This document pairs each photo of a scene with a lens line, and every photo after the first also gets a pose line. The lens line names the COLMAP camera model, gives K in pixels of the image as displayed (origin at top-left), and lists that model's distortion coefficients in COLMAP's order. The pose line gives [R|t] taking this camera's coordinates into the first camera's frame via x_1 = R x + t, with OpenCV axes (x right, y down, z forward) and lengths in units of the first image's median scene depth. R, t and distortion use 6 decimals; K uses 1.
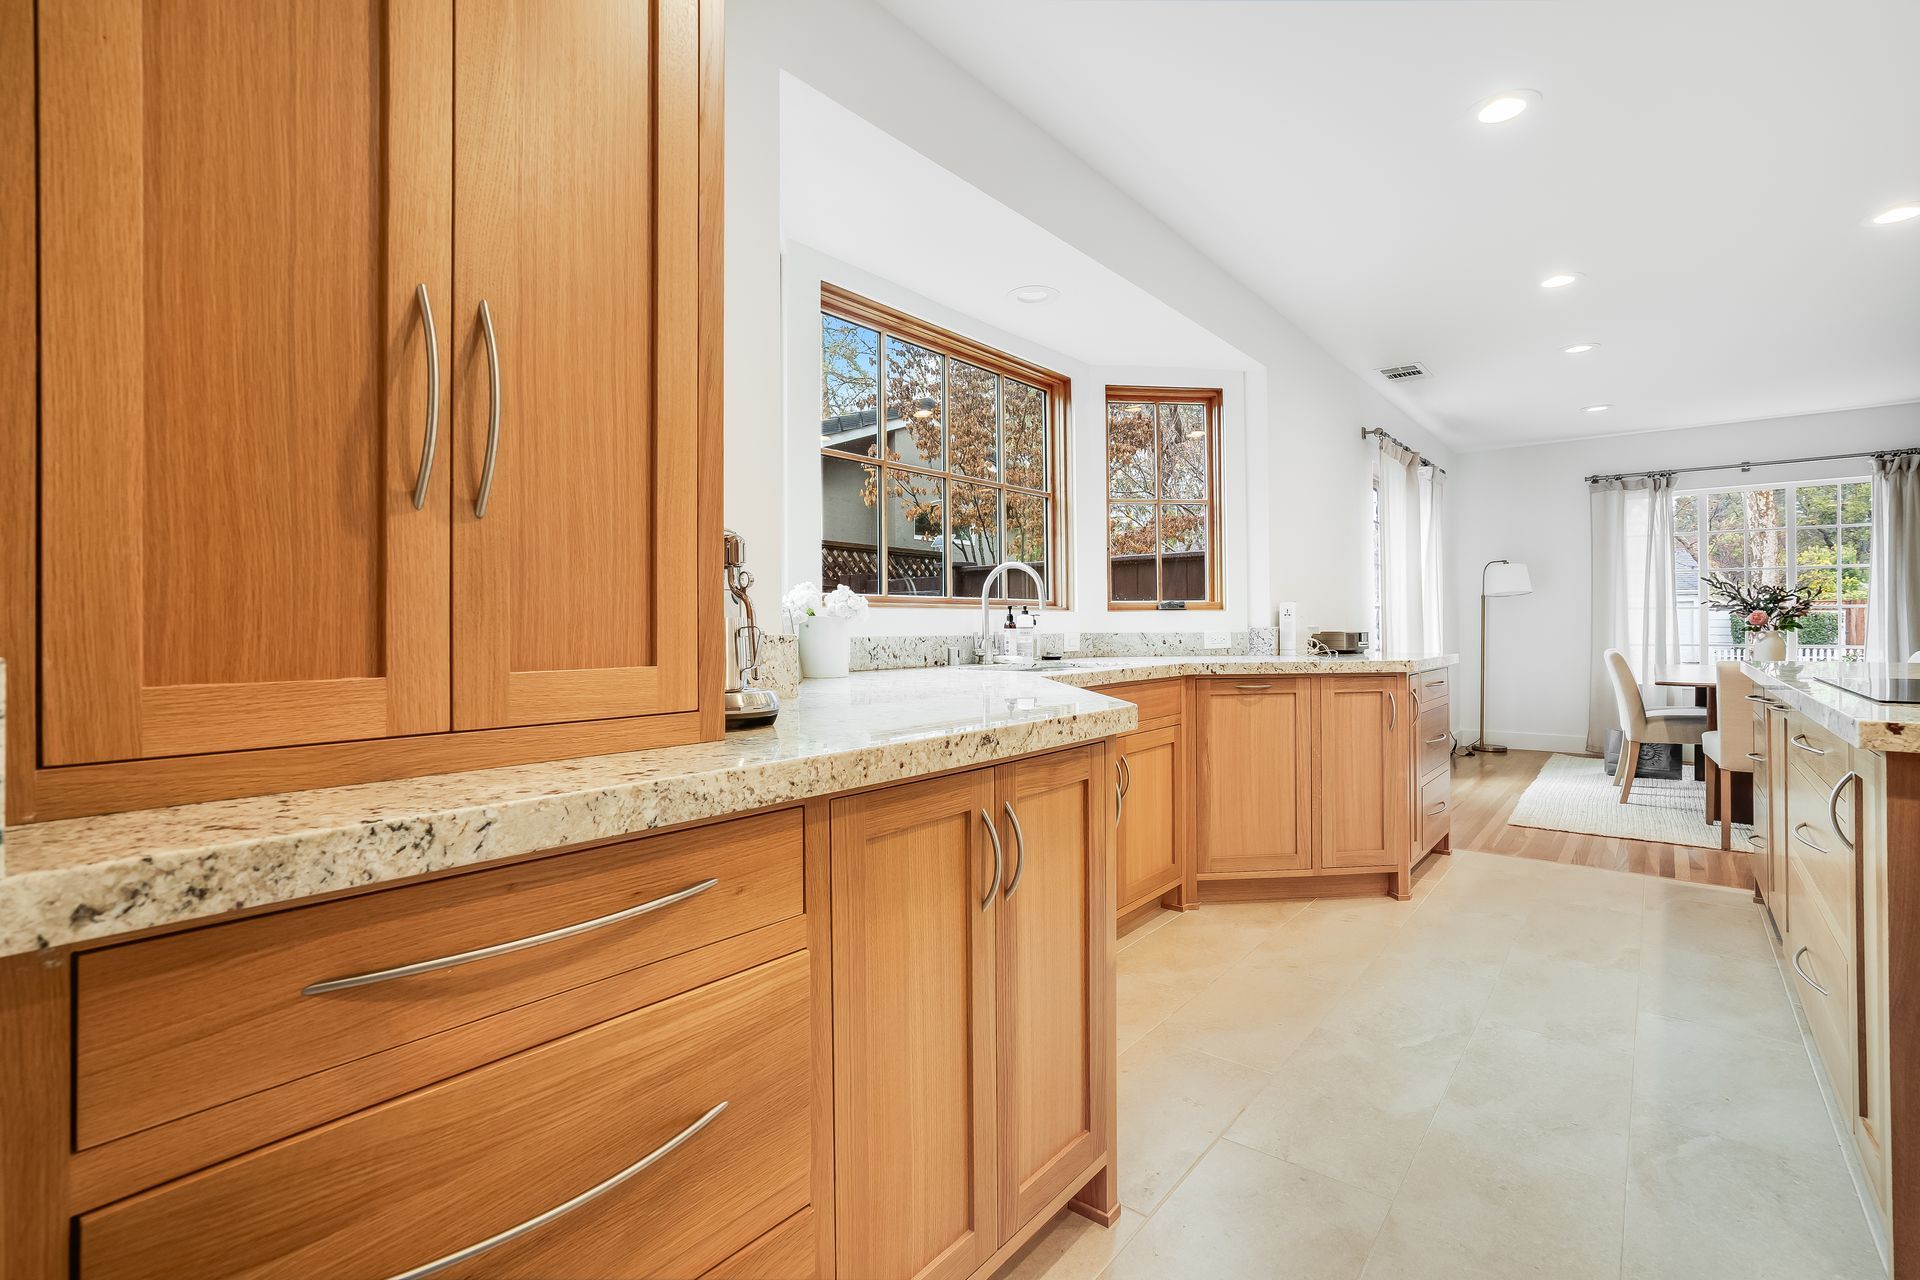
lens RADIAL K [[876.7, 0, 960.0], [0, 876.7, 640.0], [0, 0, 1]] dist [-0.034543, 0.017499]
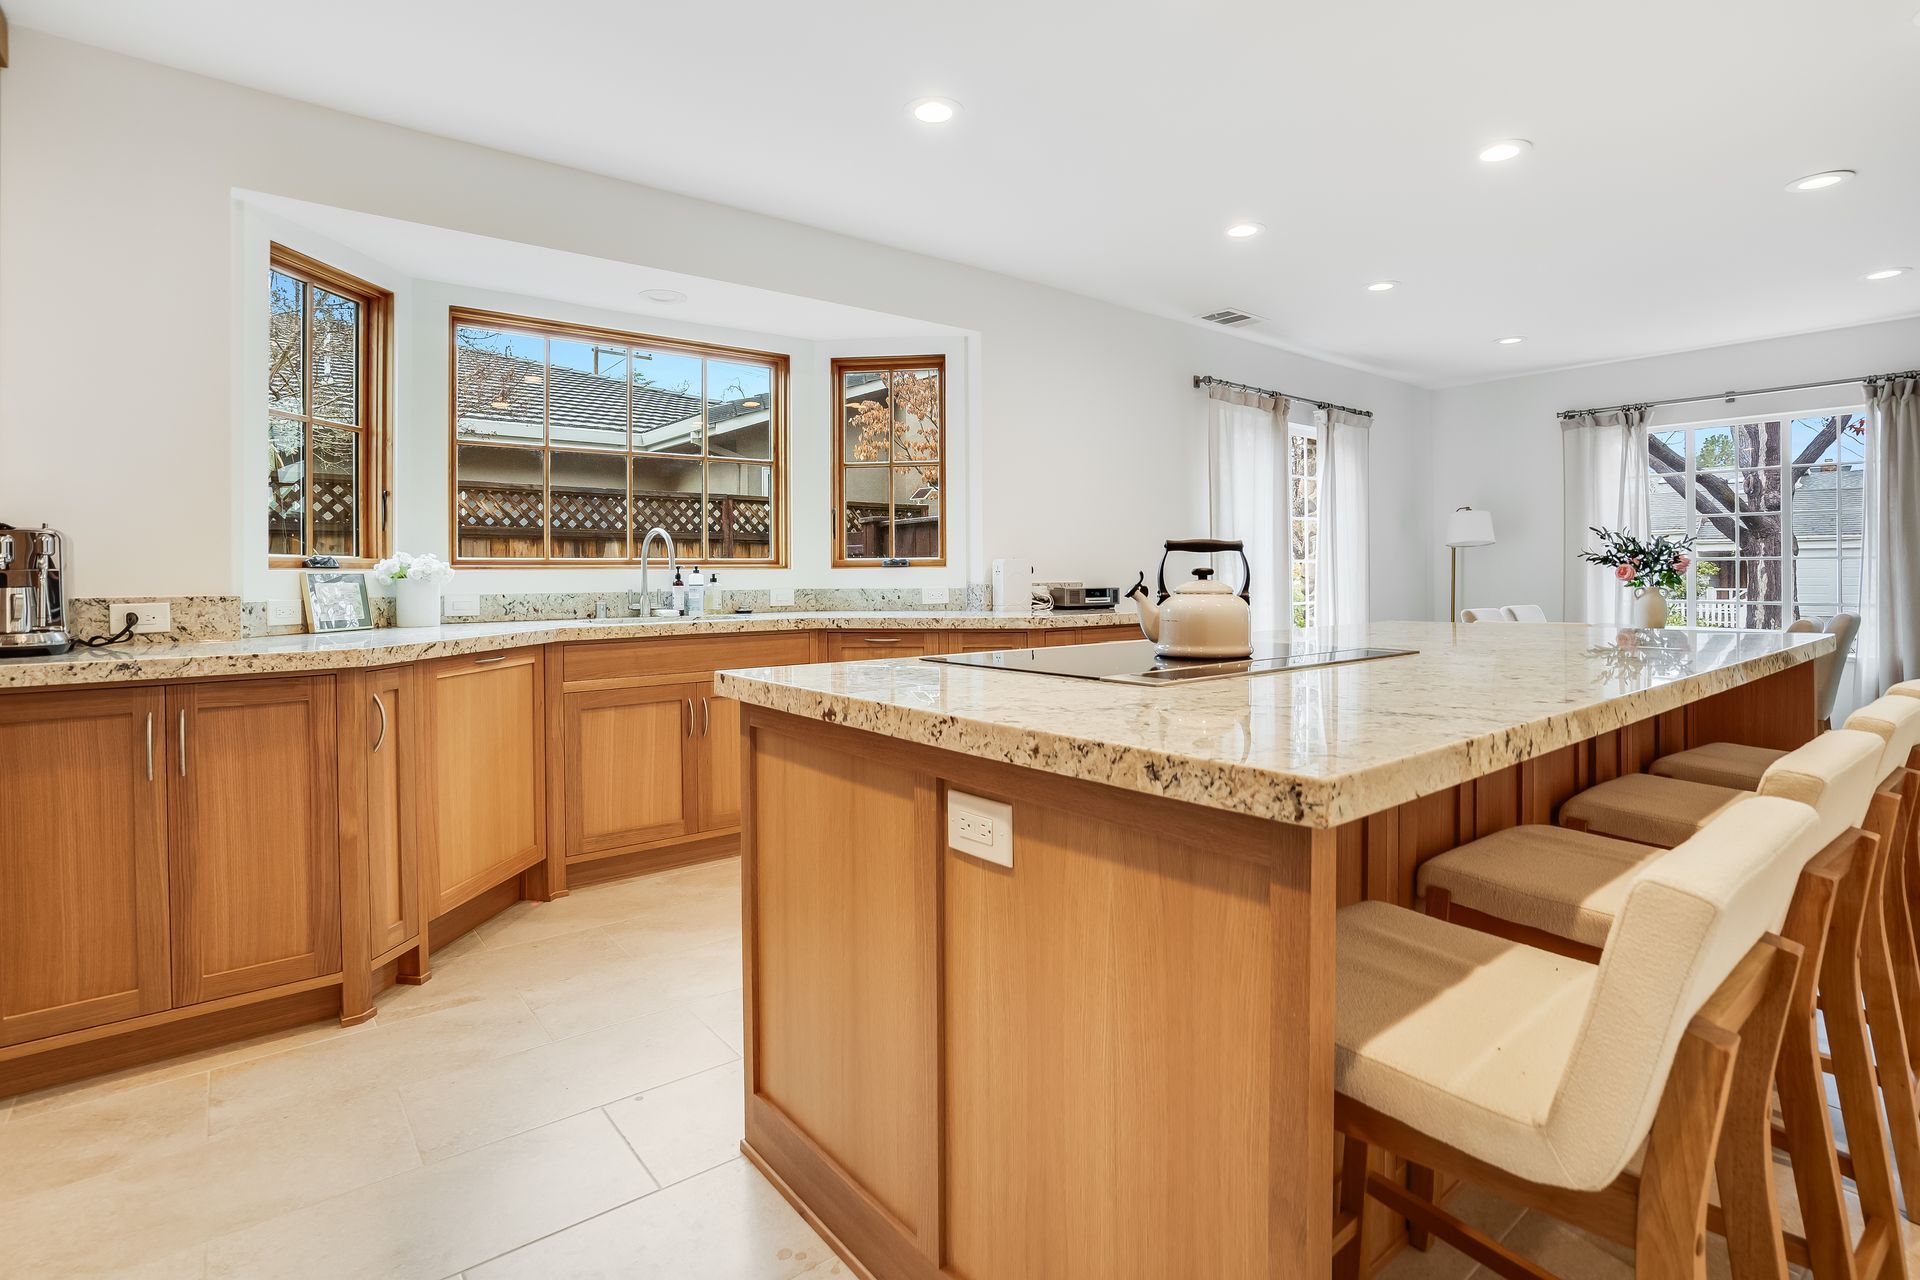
lens RADIAL K [[922.3, 0, 959.9], [0, 922.3, 595.6], [0, 0, 1]] dist [-0.059305, 0.022646]
pose [[0.978009, 0.003963, -0.208523, 0.560781], [-0.002435, 0.999968, 0.007584, -0.008746], [0.208547, -0.006910, 0.977988, -0.072790]]
